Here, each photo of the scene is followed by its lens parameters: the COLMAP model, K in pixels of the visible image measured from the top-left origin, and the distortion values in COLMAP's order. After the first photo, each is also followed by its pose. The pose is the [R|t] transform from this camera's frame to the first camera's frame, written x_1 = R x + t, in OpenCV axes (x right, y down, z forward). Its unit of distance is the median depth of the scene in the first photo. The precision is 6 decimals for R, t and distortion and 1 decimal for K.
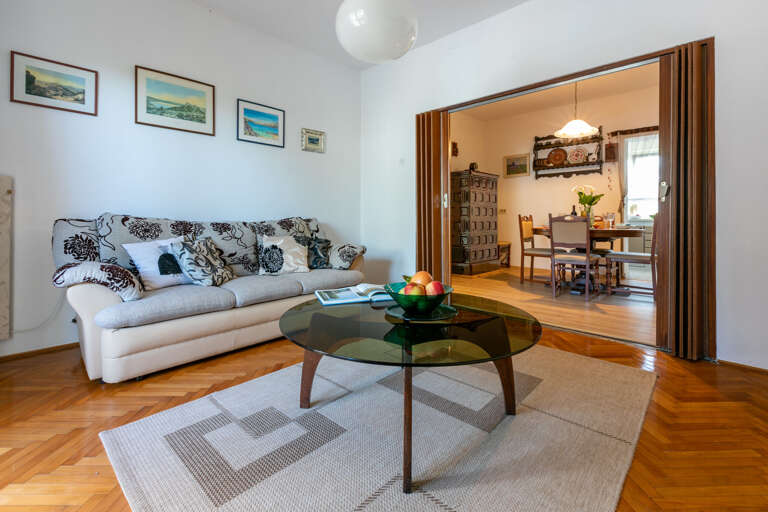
lens RADIAL K [[353.2, 0, 382.3], [0, 353.2, 223.6], [0, 0, 1]] dist [0.000529, -0.000081]
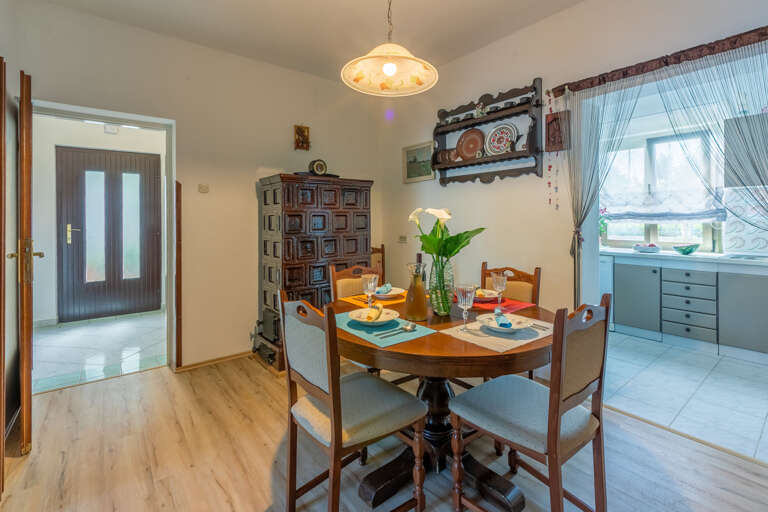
lens RADIAL K [[353.2, 0, 382.3], [0, 353.2, 223.6], [0, 0, 1]] dist [0.000529, -0.000081]
pose [[0.987565, -0.002539, -0.157192, 0.462348], [0.003770, 0.999964, 0.007539, -0.075280], [0.157167, -0.008038, 0.987539, 0.459378]]
